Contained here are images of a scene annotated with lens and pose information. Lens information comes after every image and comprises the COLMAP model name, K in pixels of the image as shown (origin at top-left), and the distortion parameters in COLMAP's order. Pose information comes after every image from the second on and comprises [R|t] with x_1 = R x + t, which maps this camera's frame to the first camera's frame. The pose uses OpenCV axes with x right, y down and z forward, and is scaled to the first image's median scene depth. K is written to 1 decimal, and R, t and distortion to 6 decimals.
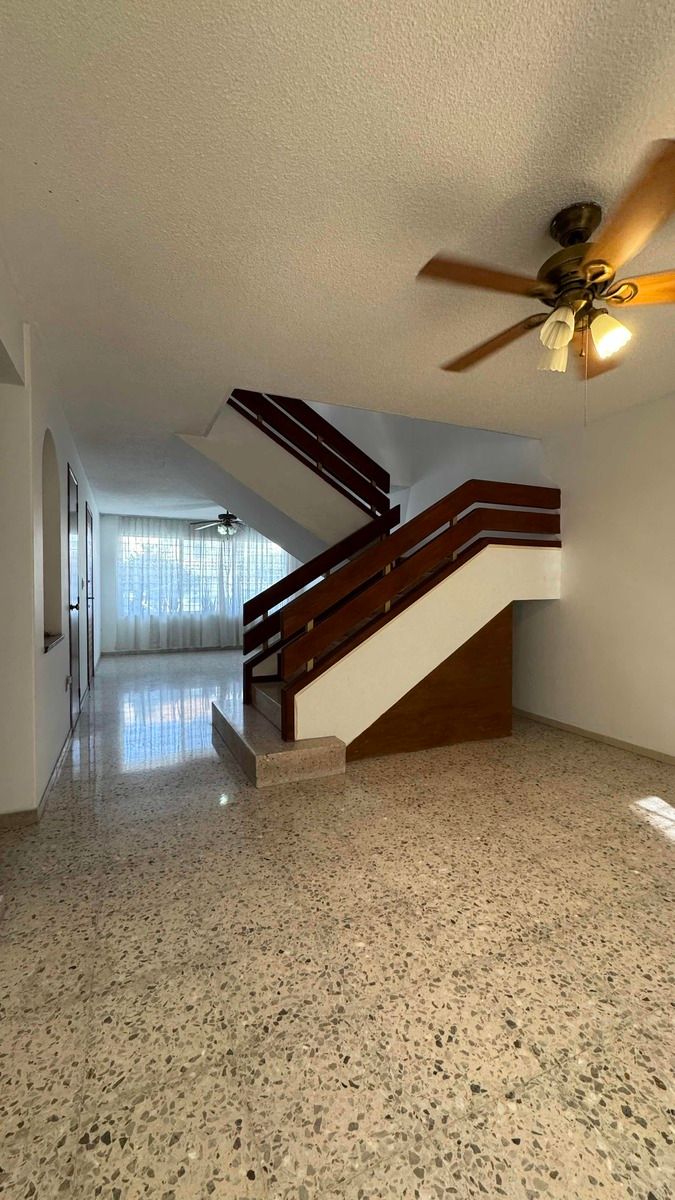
lens RADIAL K [[479.0, 0, 337.5], [0, 479.0, 600.0], [0, 0, 1]] dist [-0.003352, 0.000323]
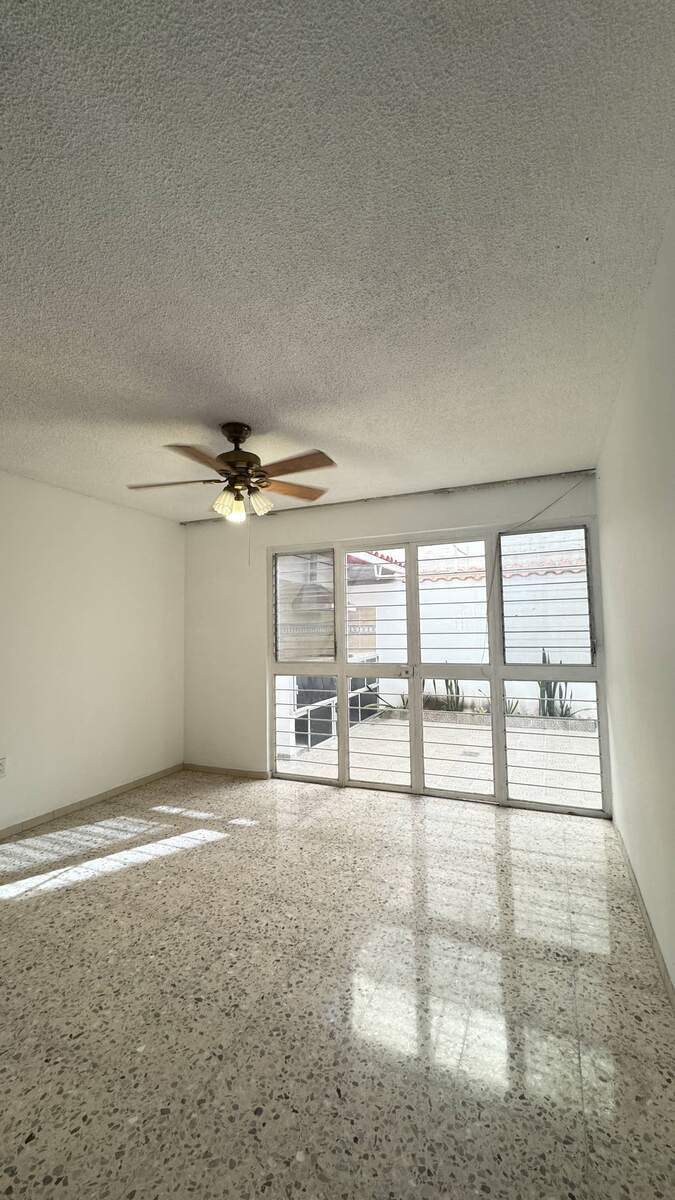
lens RADIAL K [[479.0, 0, 337.5], [0, 479.0, 600.0], [0, 0, 1]] dist [-0.003352, 0.000323]
pose [[-0.675497, 0.059204, 0.734982, -0.716673], [0.032126, 0.998188, -0.050879, -0.122585], [-0.736663, -0.010757, -0.676175, 1.538469]]
